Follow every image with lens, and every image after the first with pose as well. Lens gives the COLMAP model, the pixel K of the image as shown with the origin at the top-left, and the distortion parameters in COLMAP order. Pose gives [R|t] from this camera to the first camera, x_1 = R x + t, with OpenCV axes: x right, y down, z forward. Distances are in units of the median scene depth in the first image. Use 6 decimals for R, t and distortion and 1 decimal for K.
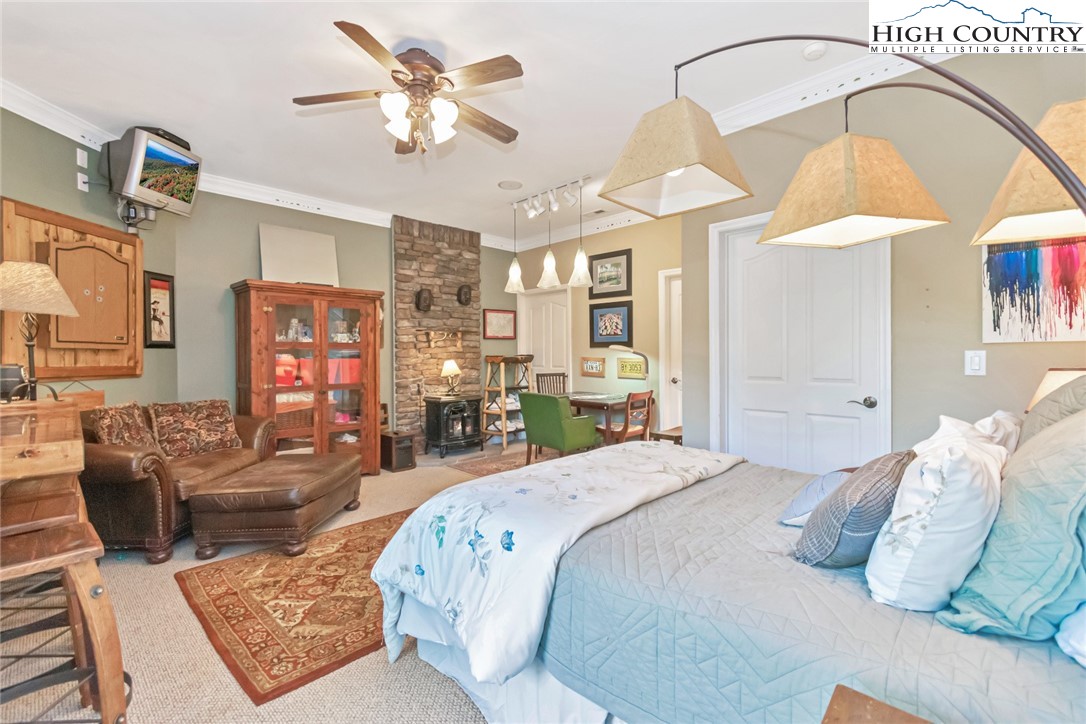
lens RADIAL K [[492.6, 0, 540.1], [0, 492.6, 356.4], [0, 0, 1]] dist [0.003892, -0.000228]
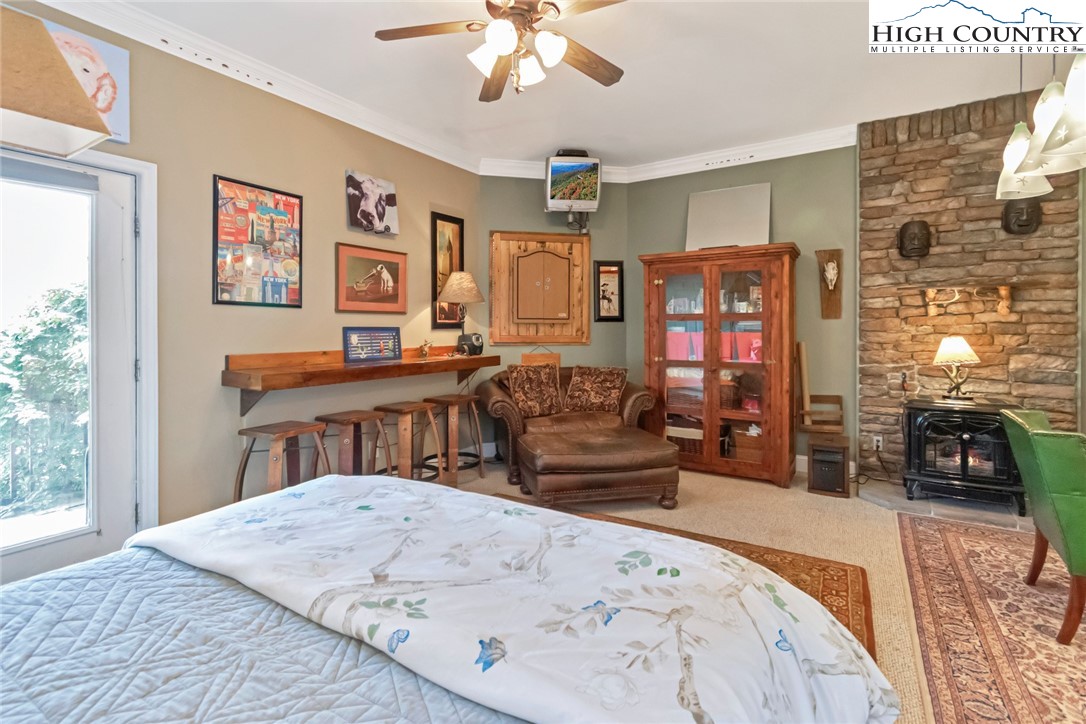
lens RADIAL K [[492.6, 0, 512.9], [0, 492.6, 328.7], [0, 0, 1]] dist [0.003892, -0.000228]
pose [[0.210110, 0.005440, -0.977663, 0.279423], [-0.001699, 0.999985, 0.005199, -0.004179], [0.977676, 0.000568, 0.210116, 0.385936]]
